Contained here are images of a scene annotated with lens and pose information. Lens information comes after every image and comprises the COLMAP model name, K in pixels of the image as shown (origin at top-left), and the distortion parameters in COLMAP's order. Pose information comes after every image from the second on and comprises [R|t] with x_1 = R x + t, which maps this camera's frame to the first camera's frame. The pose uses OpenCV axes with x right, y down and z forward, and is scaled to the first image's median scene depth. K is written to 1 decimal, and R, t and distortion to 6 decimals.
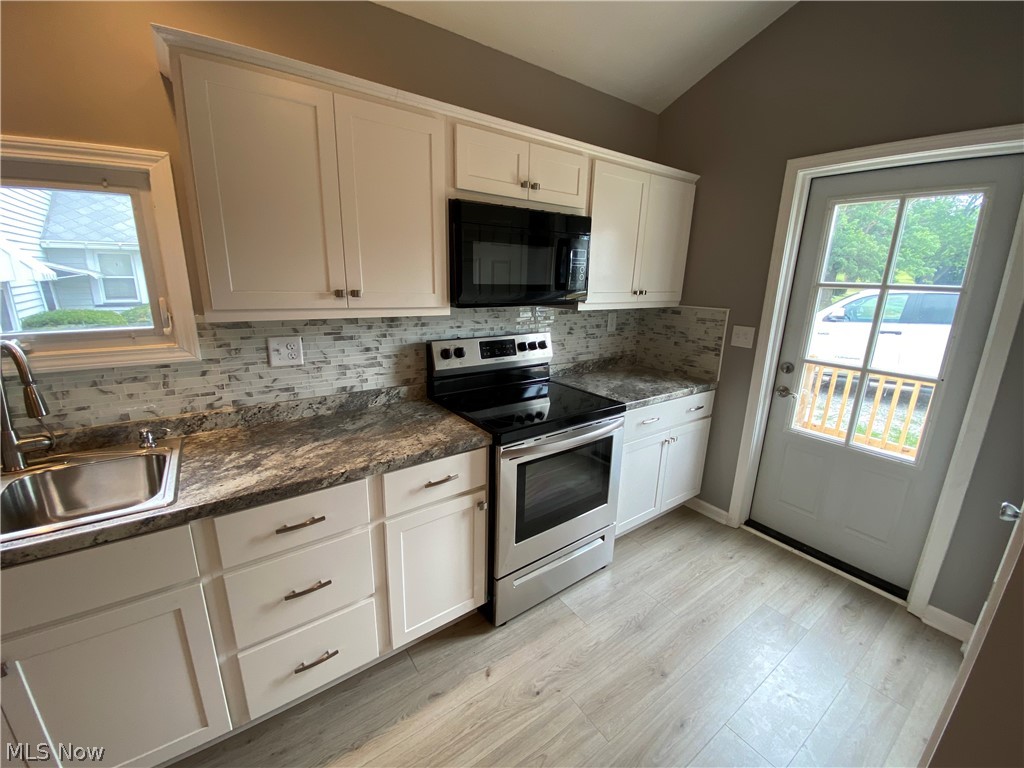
lens RADIAL K [[420.7, 0, 515.0], [0, 420.7, 384.1], [0, 0, 1]] dist [0.000822, 0.000117]
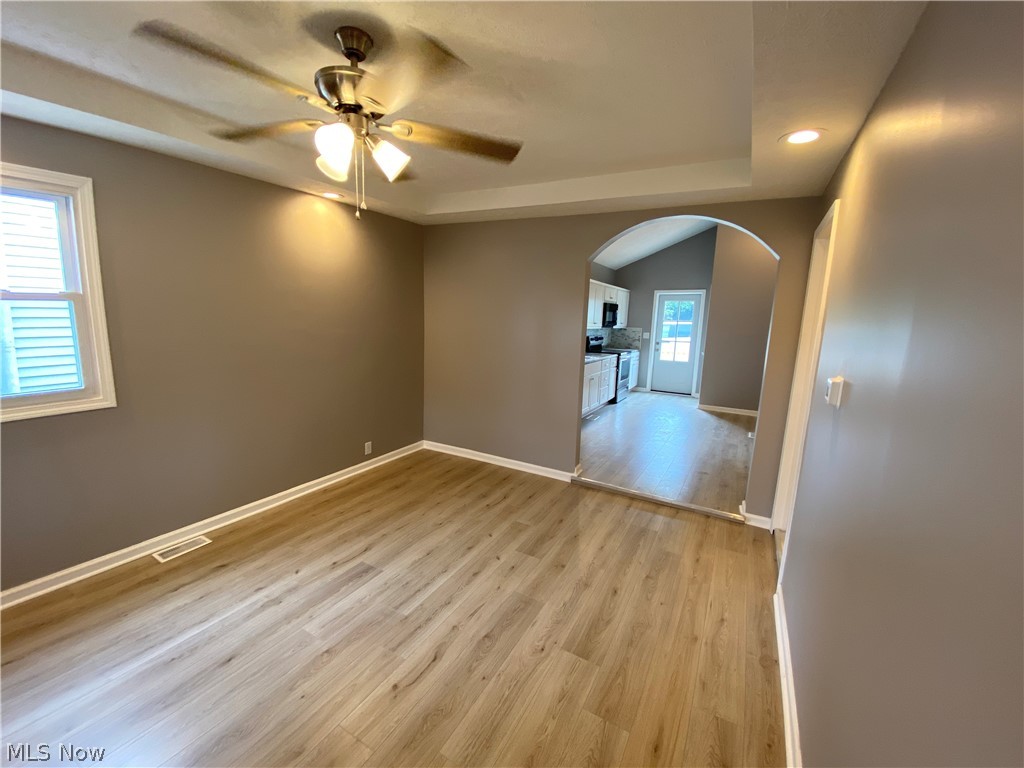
lens RADIAL K [[416.3, 0, 505.8], [0, 416.3, 382.4], [0, 0, 1]] dist [0.038002, -0.037403]
pose [[0.919686, -0.057982, 0.388350, -2.227210], [0.088724, 0.994144, -0.061686, 0.451600], [-0.382500, 0.091188, 0.919445, -2.015112]]
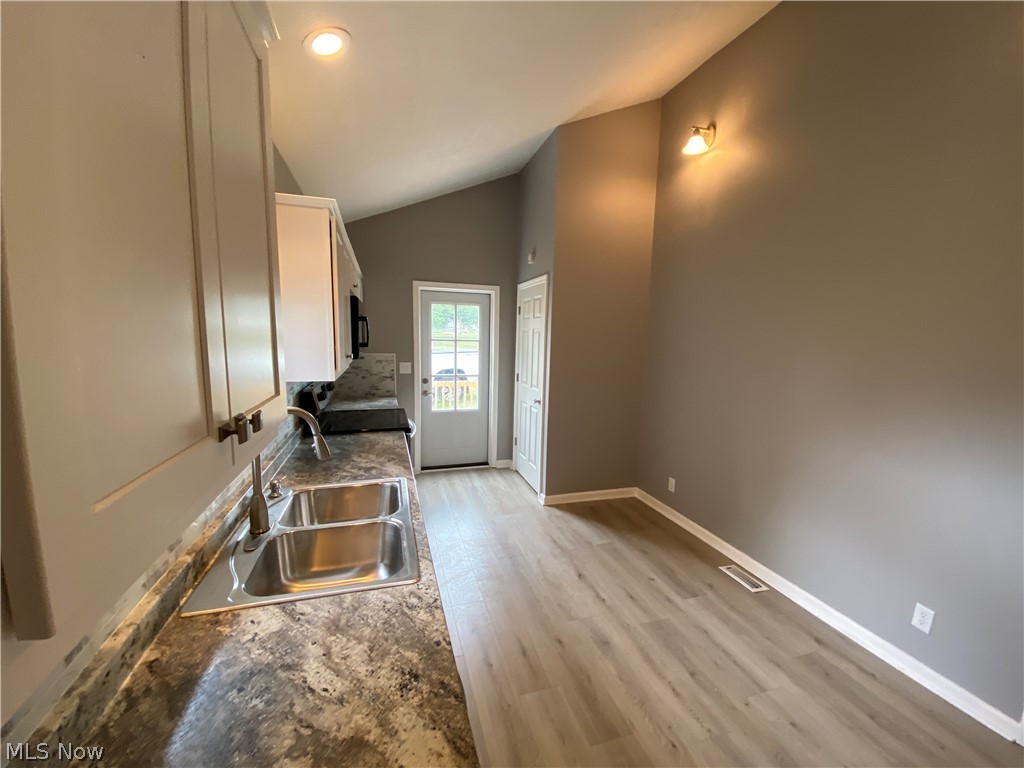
lens RADIAL K [[416.3, 0, 505.8], [0, 416.3, 382.4], [0, 0, 1]] dist [0.038002, -0.037403]
pose [[0.356482, -0.133085, 0.924775, -1.137864], [0.221279, 0.973668, 0.054823, -0.060719], [-0.907720, 0.185090, 0.376544, -0.084967]]
